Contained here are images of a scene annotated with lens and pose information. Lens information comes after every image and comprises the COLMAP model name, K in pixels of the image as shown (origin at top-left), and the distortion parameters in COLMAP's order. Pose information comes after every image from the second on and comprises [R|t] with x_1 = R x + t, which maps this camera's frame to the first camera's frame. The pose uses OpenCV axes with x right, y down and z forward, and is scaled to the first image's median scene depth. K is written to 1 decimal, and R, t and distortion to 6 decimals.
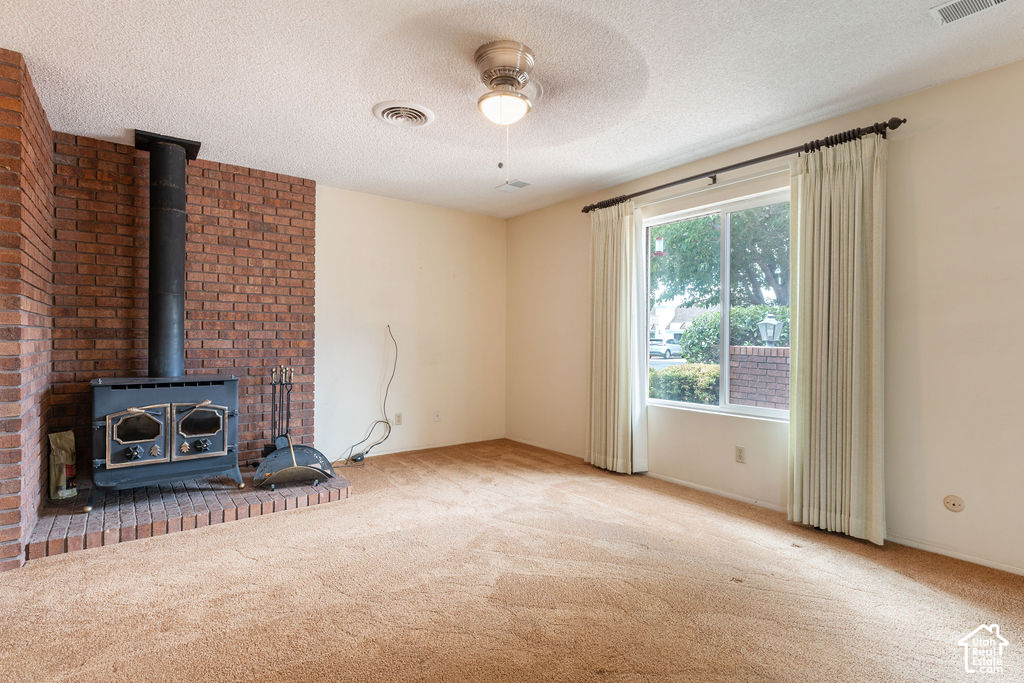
lens RADIAL K [[512.9, 0, 518.0], [0, 512.9, 340.9], [0, 0, 1]] dist [-0.001319, 0.000394]
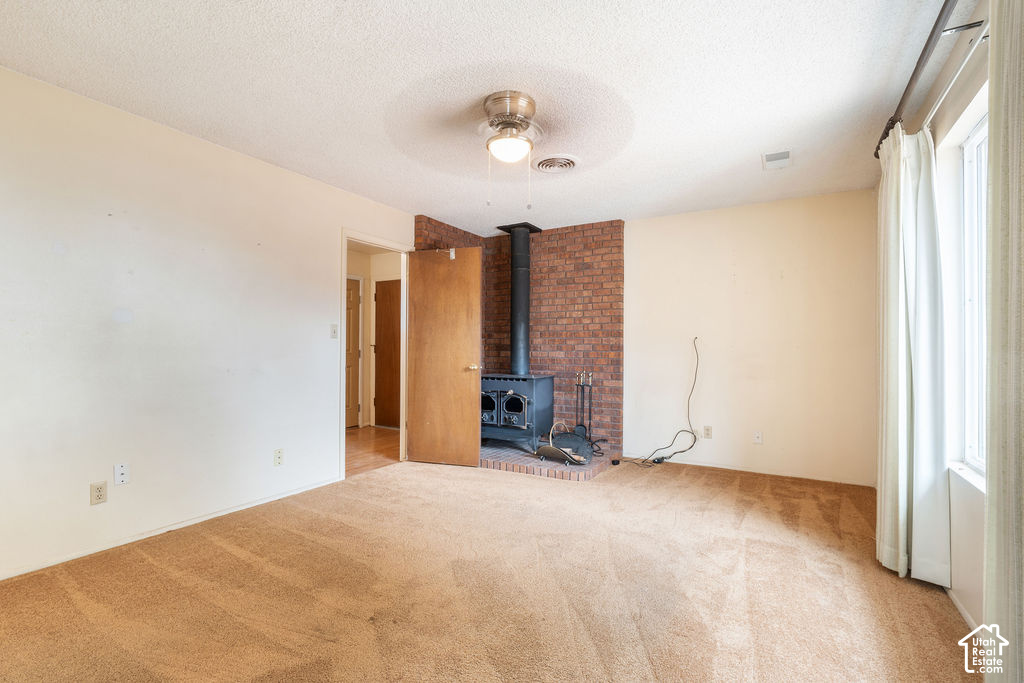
lens RADIAL K [[479.8, 0, 515.1], [0, 479.8, 342.1], [0, 0, 1]] dist [0.001439, -0.000765]
pose [[0.367414, -0.017574, -0.929892, 0.605145], [-0.005368, 0.999765, -0.021015, 0.000955], [0.930042, 0.012713, 0.367233, 0.390384]]
